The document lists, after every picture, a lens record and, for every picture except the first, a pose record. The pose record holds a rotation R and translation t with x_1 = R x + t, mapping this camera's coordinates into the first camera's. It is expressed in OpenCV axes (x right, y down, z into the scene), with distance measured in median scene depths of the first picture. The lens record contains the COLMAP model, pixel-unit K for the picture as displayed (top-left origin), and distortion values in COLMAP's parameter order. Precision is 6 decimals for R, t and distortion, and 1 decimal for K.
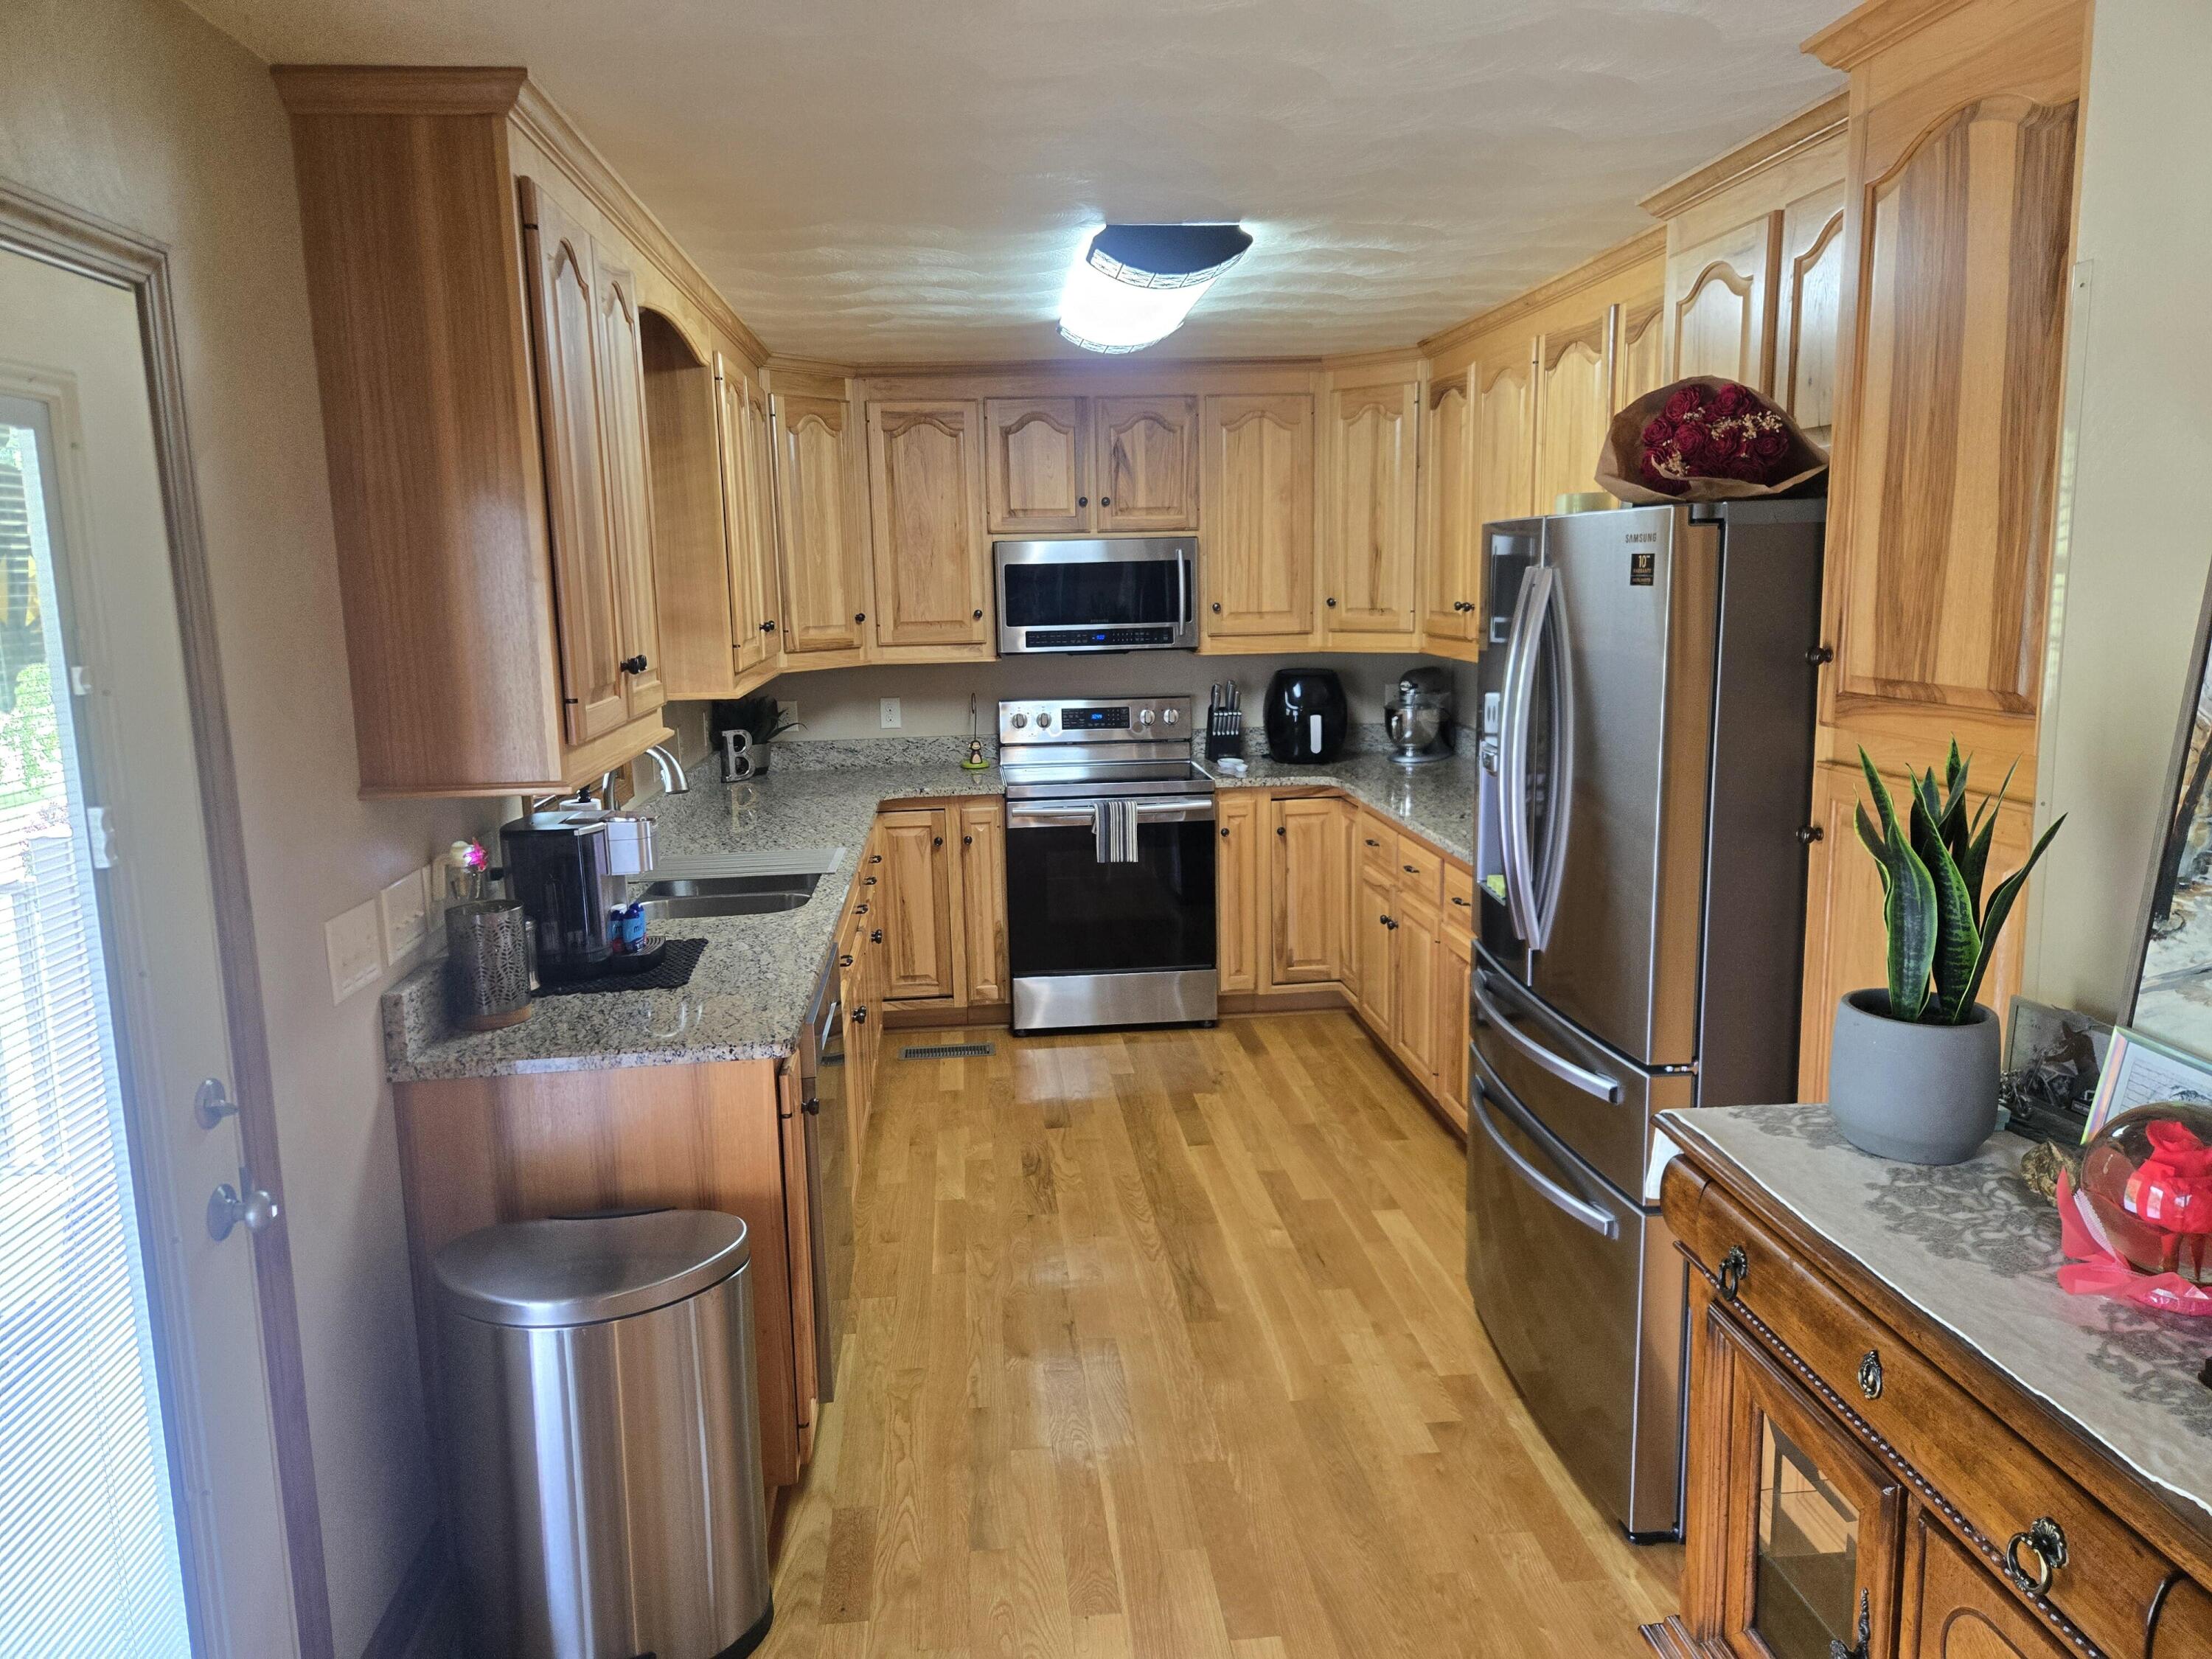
lens RADIAL K [[1468.0, 0, 1096.2], [0, 1468.0, 803.8], [0, 0, 1]] dist [0.077010, -0.068859]
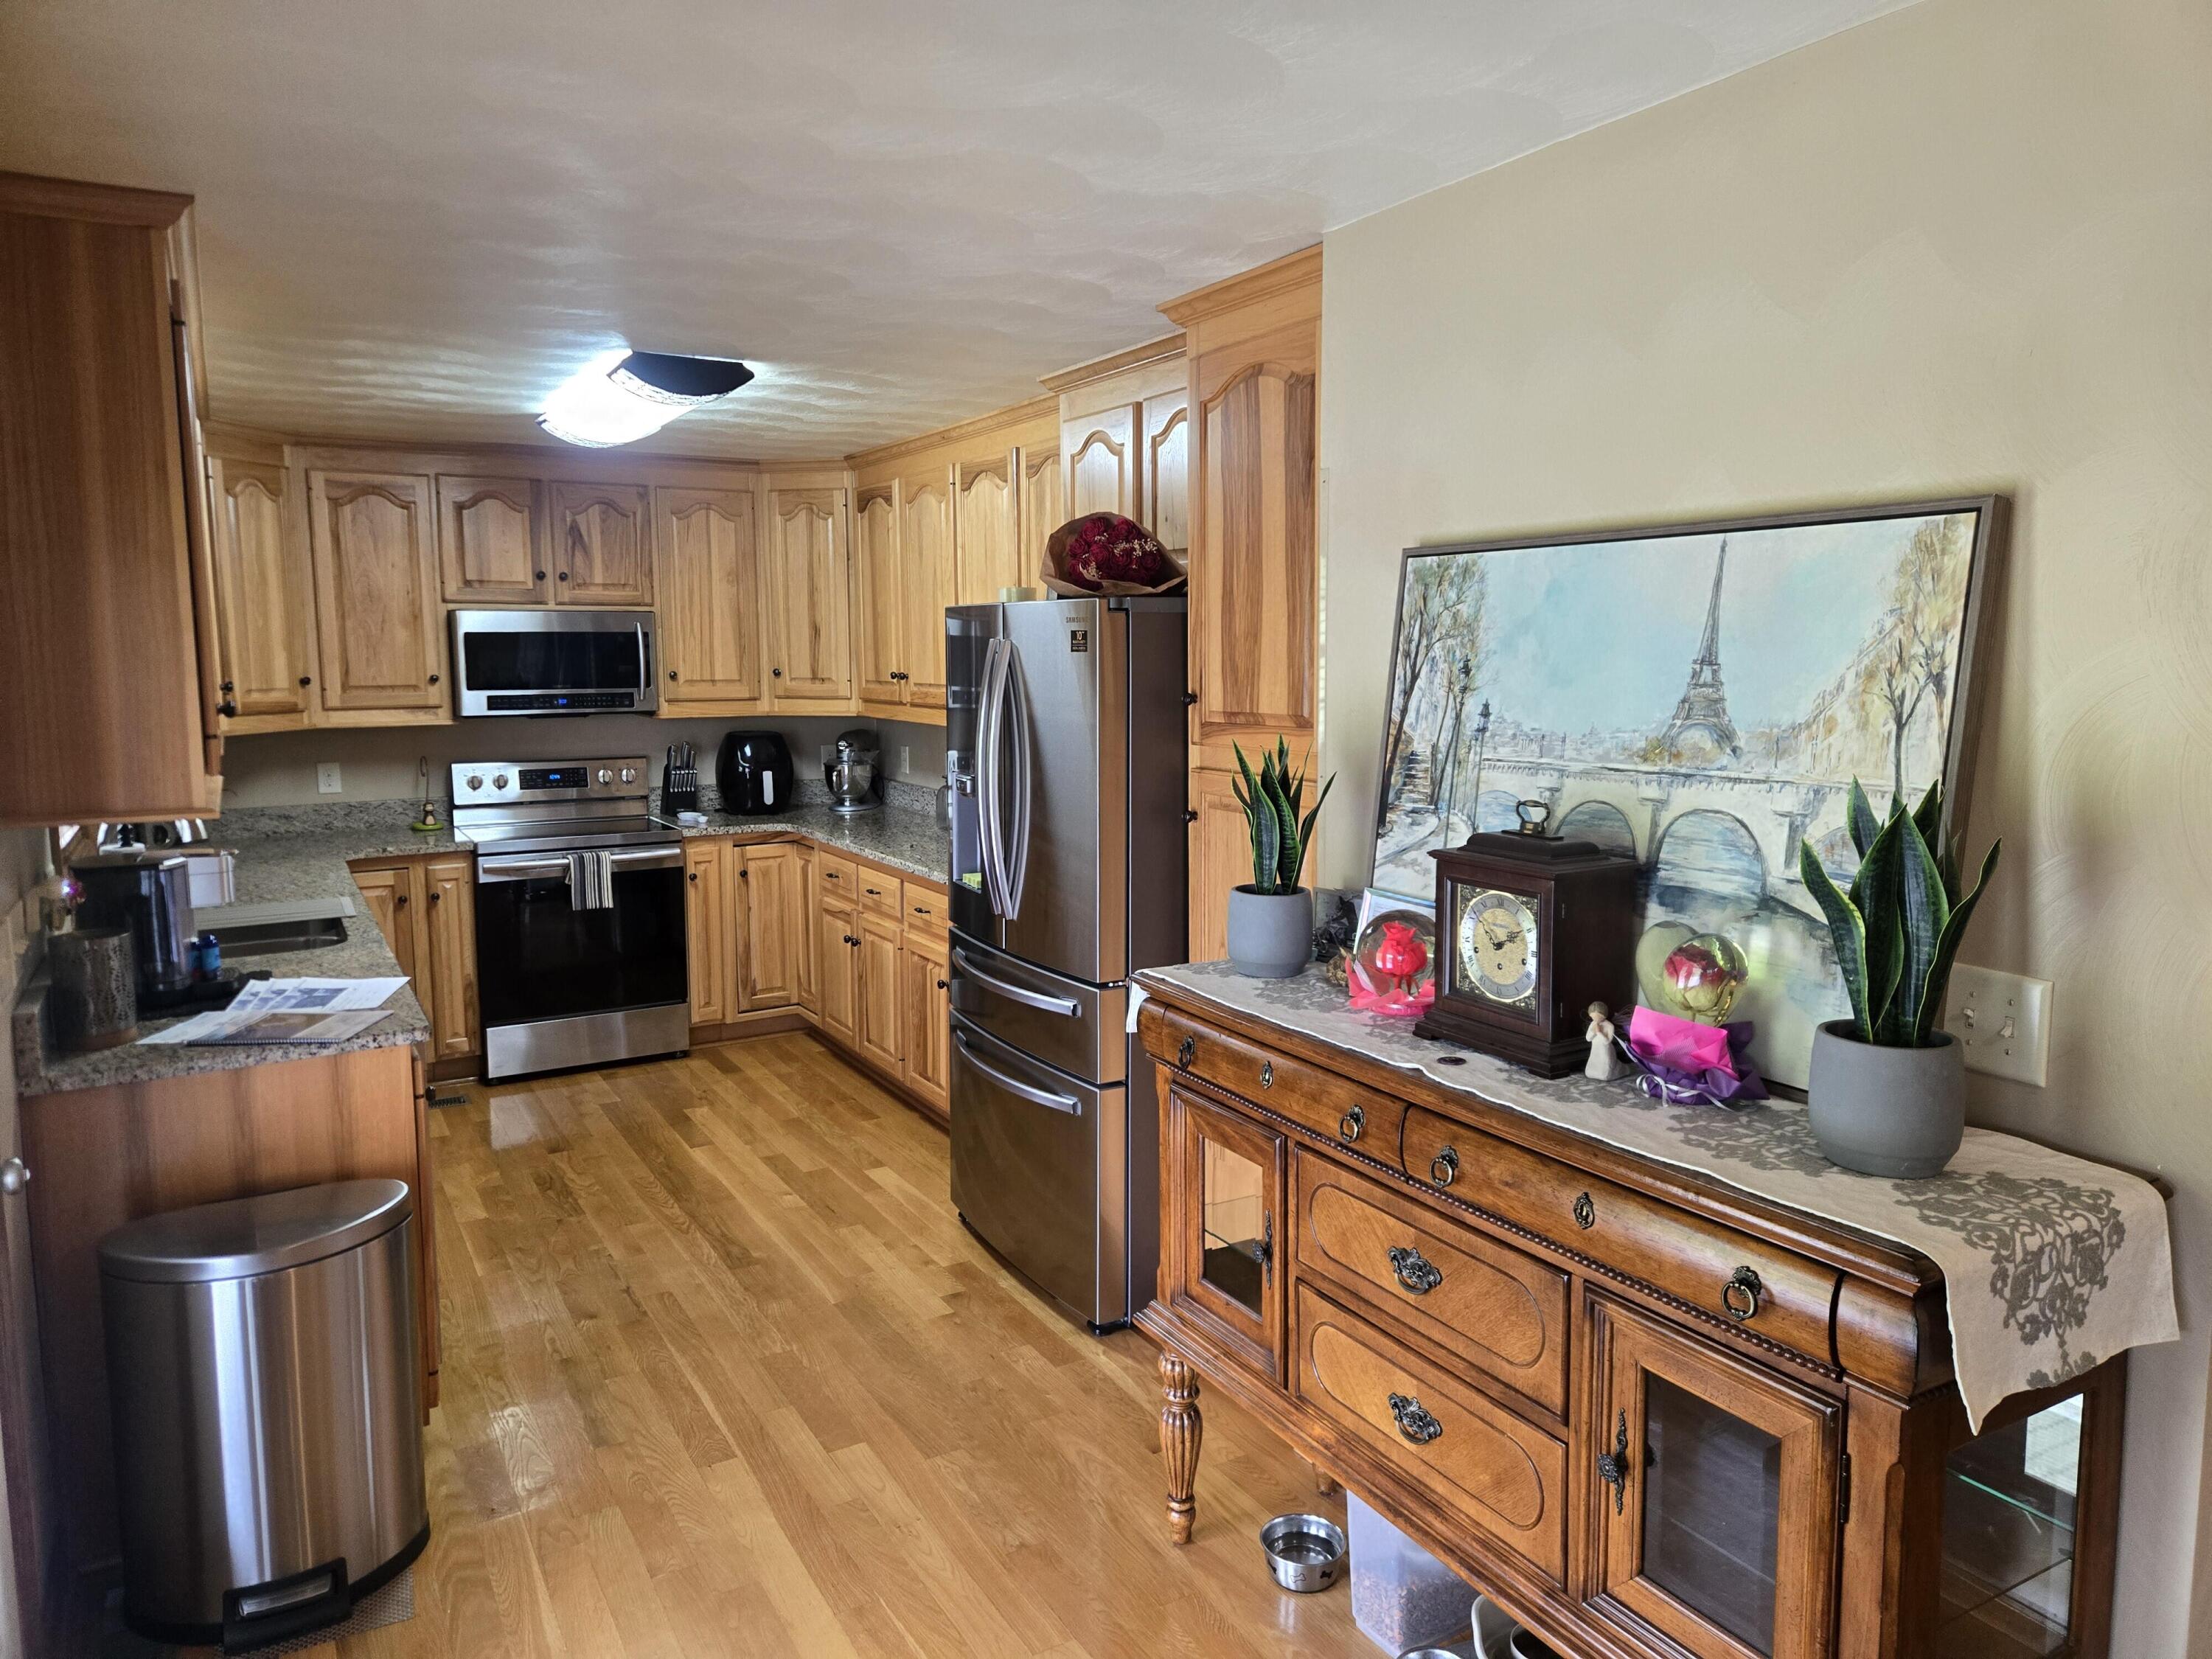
lens RADIAL K [[1468.0, 0, 1096.2], [0, 1468.0, 803.8], [0, 0, 1]] dist [0.077010, -0.068859]
pose [[0.906620, -0.027783, 0.421033, -0.126489], [0.051867, 0.997601, -0.045857, 0.038150], [-0.418748, 0.063413, 0.905886, -0.169061]]
